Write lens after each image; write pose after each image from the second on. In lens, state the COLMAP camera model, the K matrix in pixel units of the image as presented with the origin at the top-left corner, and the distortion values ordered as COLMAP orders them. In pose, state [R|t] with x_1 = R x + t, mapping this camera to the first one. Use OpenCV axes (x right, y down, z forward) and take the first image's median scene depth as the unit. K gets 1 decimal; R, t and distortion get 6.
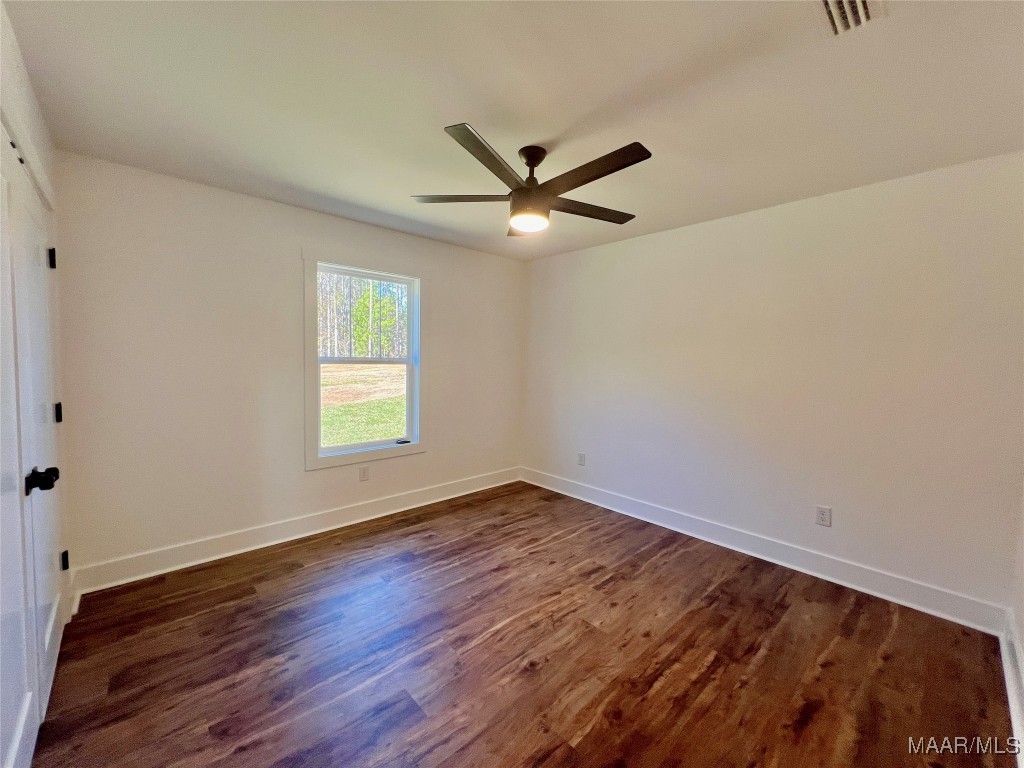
lens RADIAL K [[410.1, 0, 507.4], [0, 410.1, 382.1], [0, 0, 1]] dist [-0.003337, 0.000775]
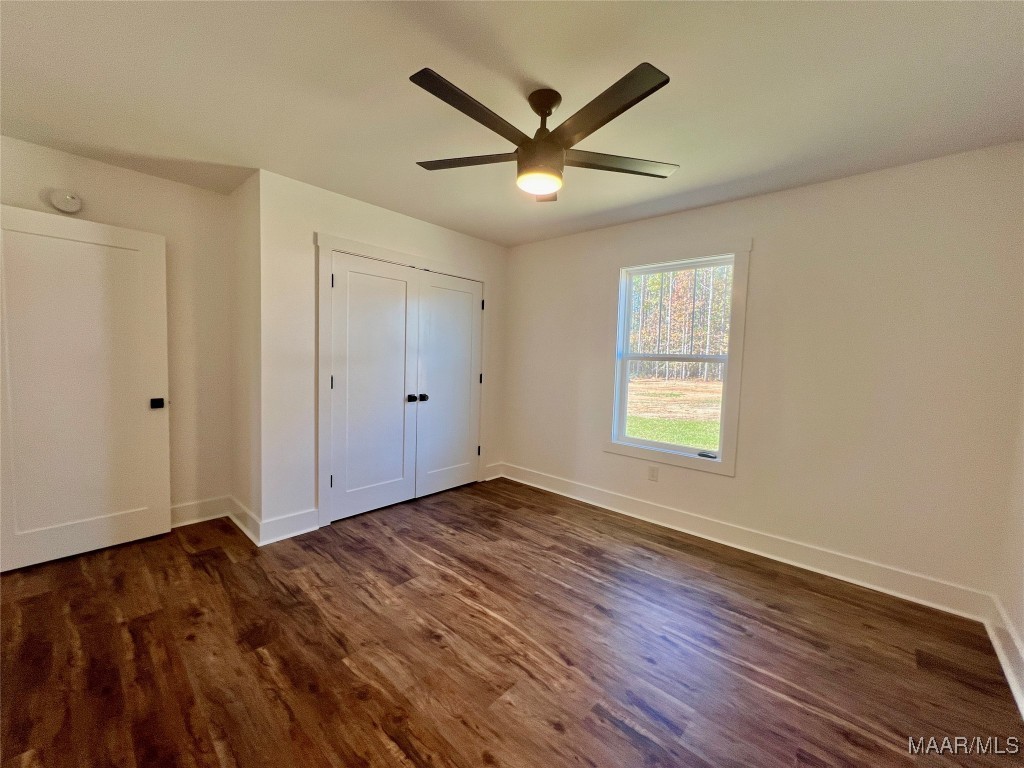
lens RADIAL K [[410.1, 0, 511.5], [0, 410.1, 382.7], [0, 0, 1]] dist [-0.003337, 0.000775]
pose [[0.089511, 0.047715, -0.994842, 0.916017], [-0.086320, 0.995465, 0.039979, -0.000848], [0.992238, 0.082296, 0.093224, 0.888824]]
